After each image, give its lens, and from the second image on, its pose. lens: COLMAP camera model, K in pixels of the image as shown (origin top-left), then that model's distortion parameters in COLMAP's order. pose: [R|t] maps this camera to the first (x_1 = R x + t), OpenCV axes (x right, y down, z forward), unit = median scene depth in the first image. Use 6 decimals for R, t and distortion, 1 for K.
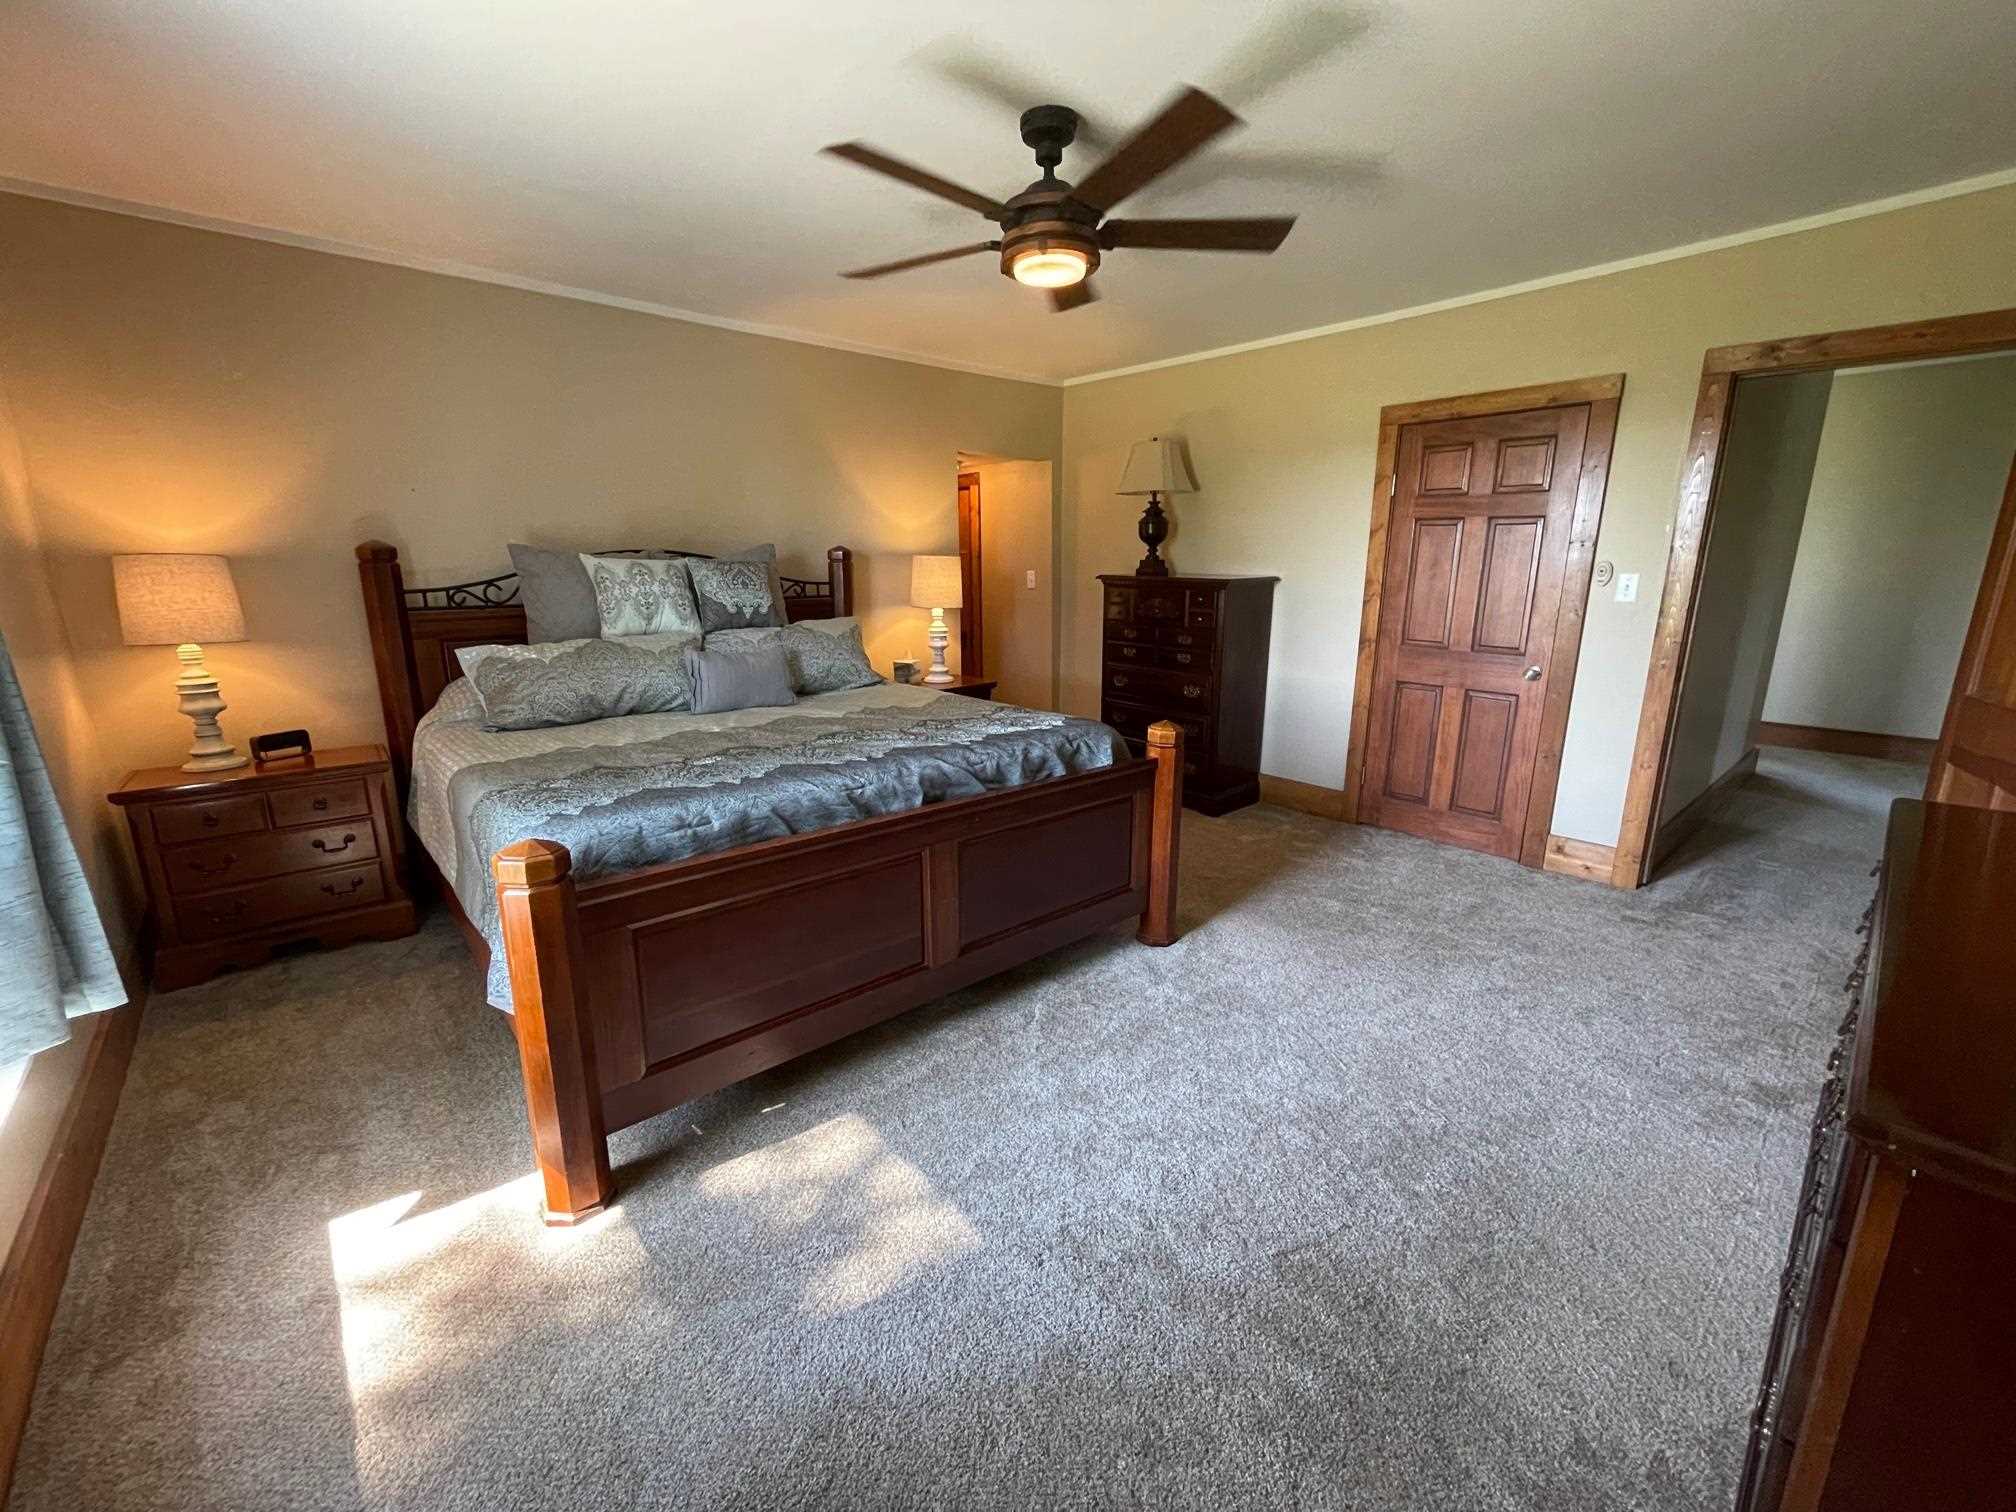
lens RADIAL K [[819.2, 0, 1010.6], [0, 819.2, 749.4], [0, 0, 1]] dist [-0.000529, -0.000049]
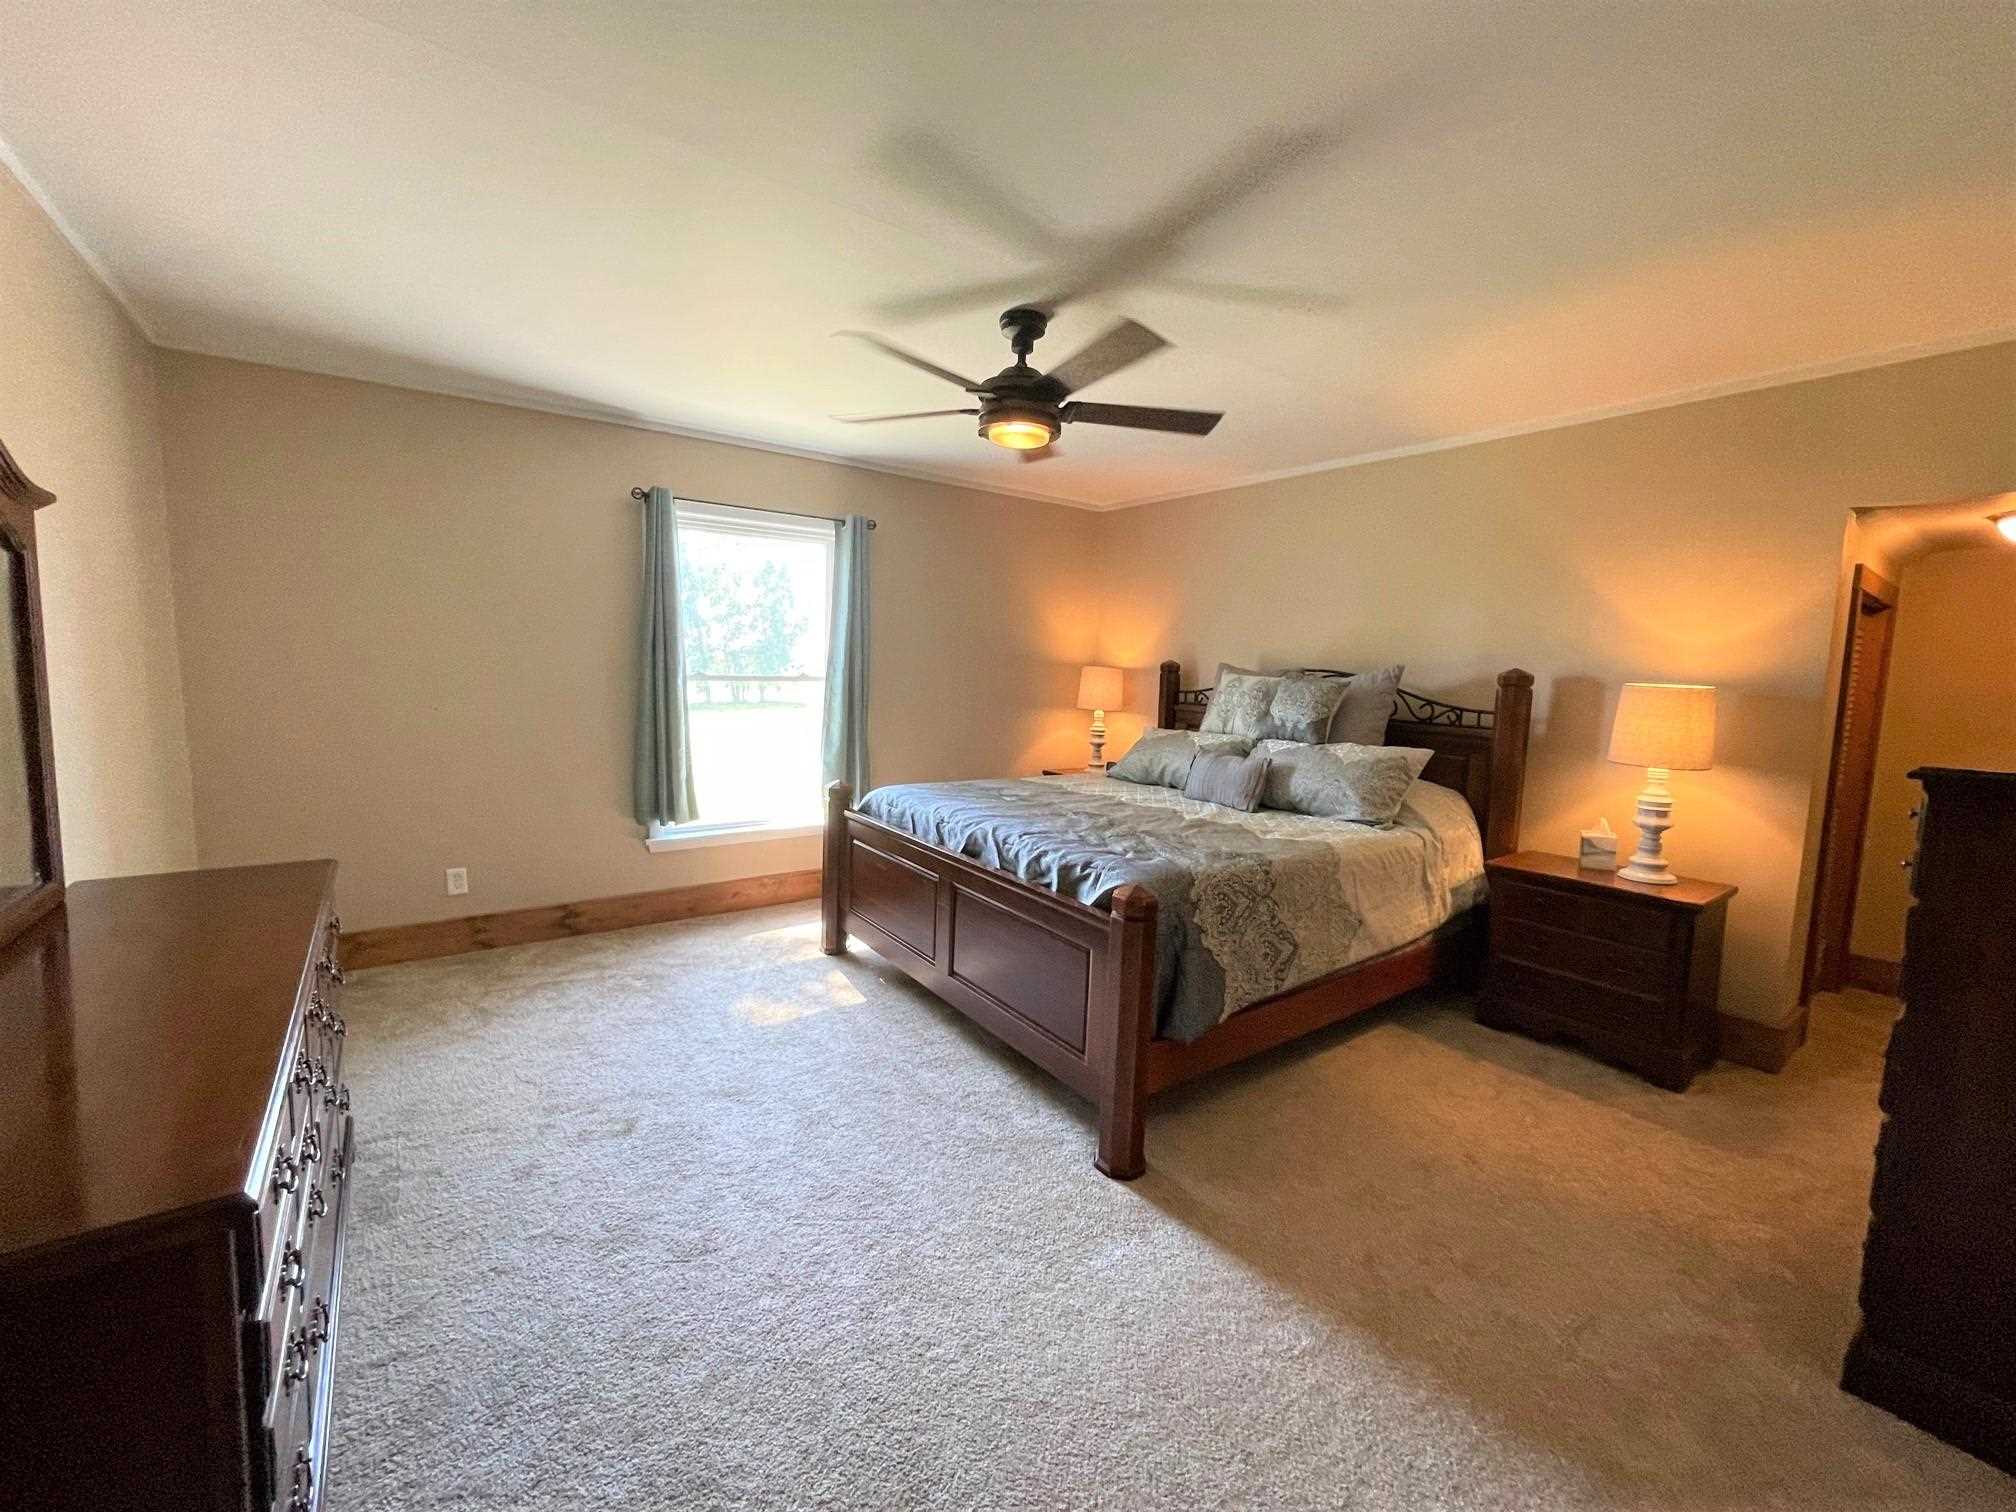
lens RADIAL K [[811.4, 0, 1010.4], [0, 811.4, 711.2], [0, 0, 1]] dist [-0.000212, -0.000013]
pose [[-0.091436, 0.049161, -0.994597, 0.753702], [-0.267586, 0.960833, 0.072092, -0.168062], [0.959186, 0.272732, -0.074700, 0.753673]]
